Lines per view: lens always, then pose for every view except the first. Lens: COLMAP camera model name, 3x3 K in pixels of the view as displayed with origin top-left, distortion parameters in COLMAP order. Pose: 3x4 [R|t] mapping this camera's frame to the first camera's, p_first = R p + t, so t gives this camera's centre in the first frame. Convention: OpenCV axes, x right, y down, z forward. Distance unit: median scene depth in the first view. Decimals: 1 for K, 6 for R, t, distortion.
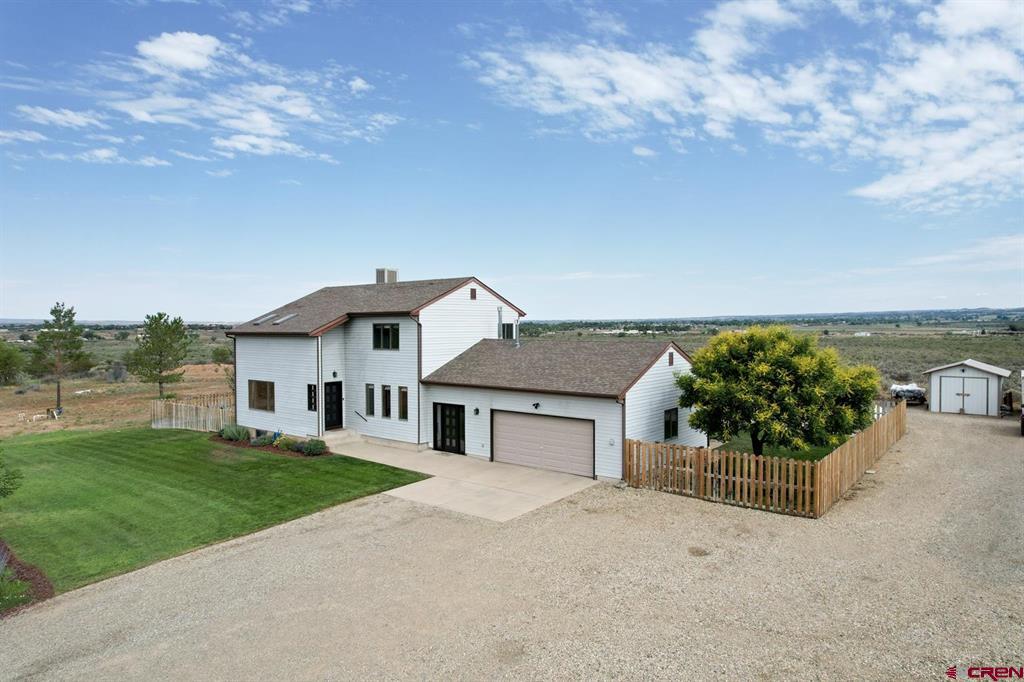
lens RADIAL K [[650.3, 0, 512.0], [0, 650.3, 341.0], [0, 0, 1]] dist [-0.068959, 0.047440]
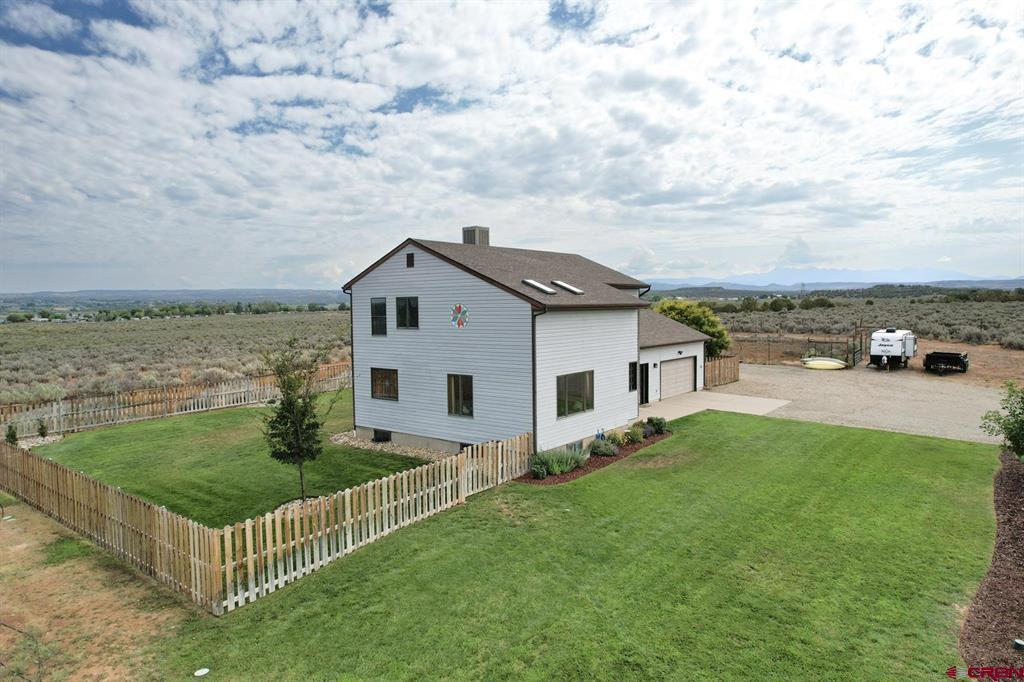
lens RADIAL K [[650.3, 0, 512.0], [0, 650.3, 341.0], [0, 0, 1]] dist [-0.068959, 0.047440]
pose [[0.006926, -0.060155, 0.998165, -0.987942], [0.023041, 0.997934, 0.059981, -0.016713], [-0.999711, 0.022584, 0.008298, 0.943246]]
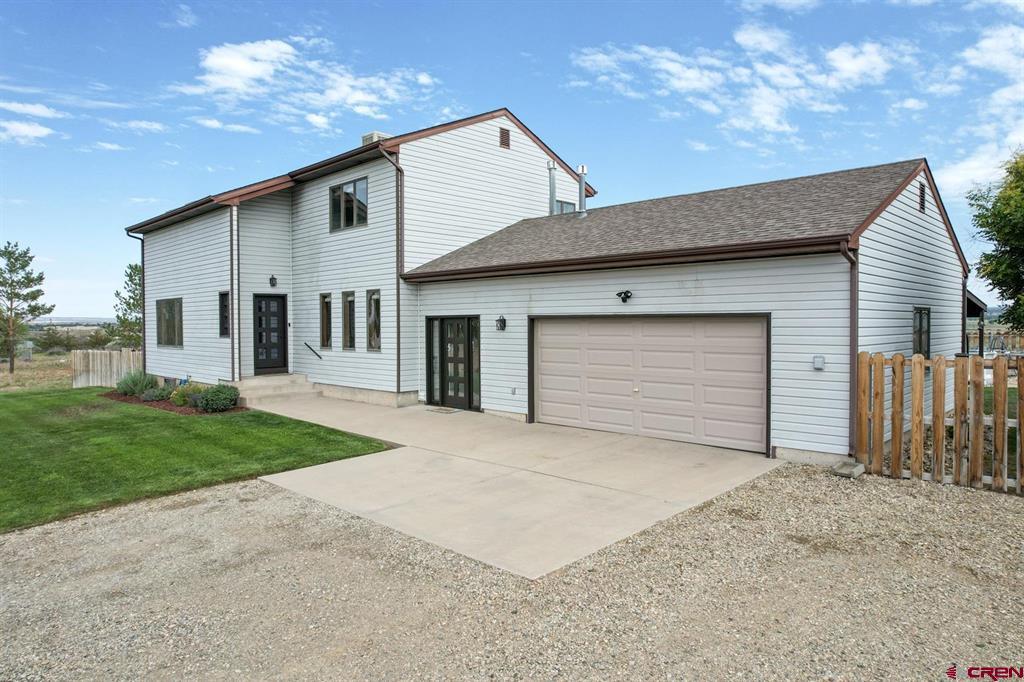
lens RADIAL K [[650.3, 0, 512.0], [0, 650.3, 341.0], [0, 0, 1]] dist [-0.068959, 0.047440]
pose [[0.995217, 0.001209, -0.097678, 0.002862], [-0.000886, 0.999994, 0.003353, 0.114065], [0.097682, -0.003251, 0.995212, 0.473246]]
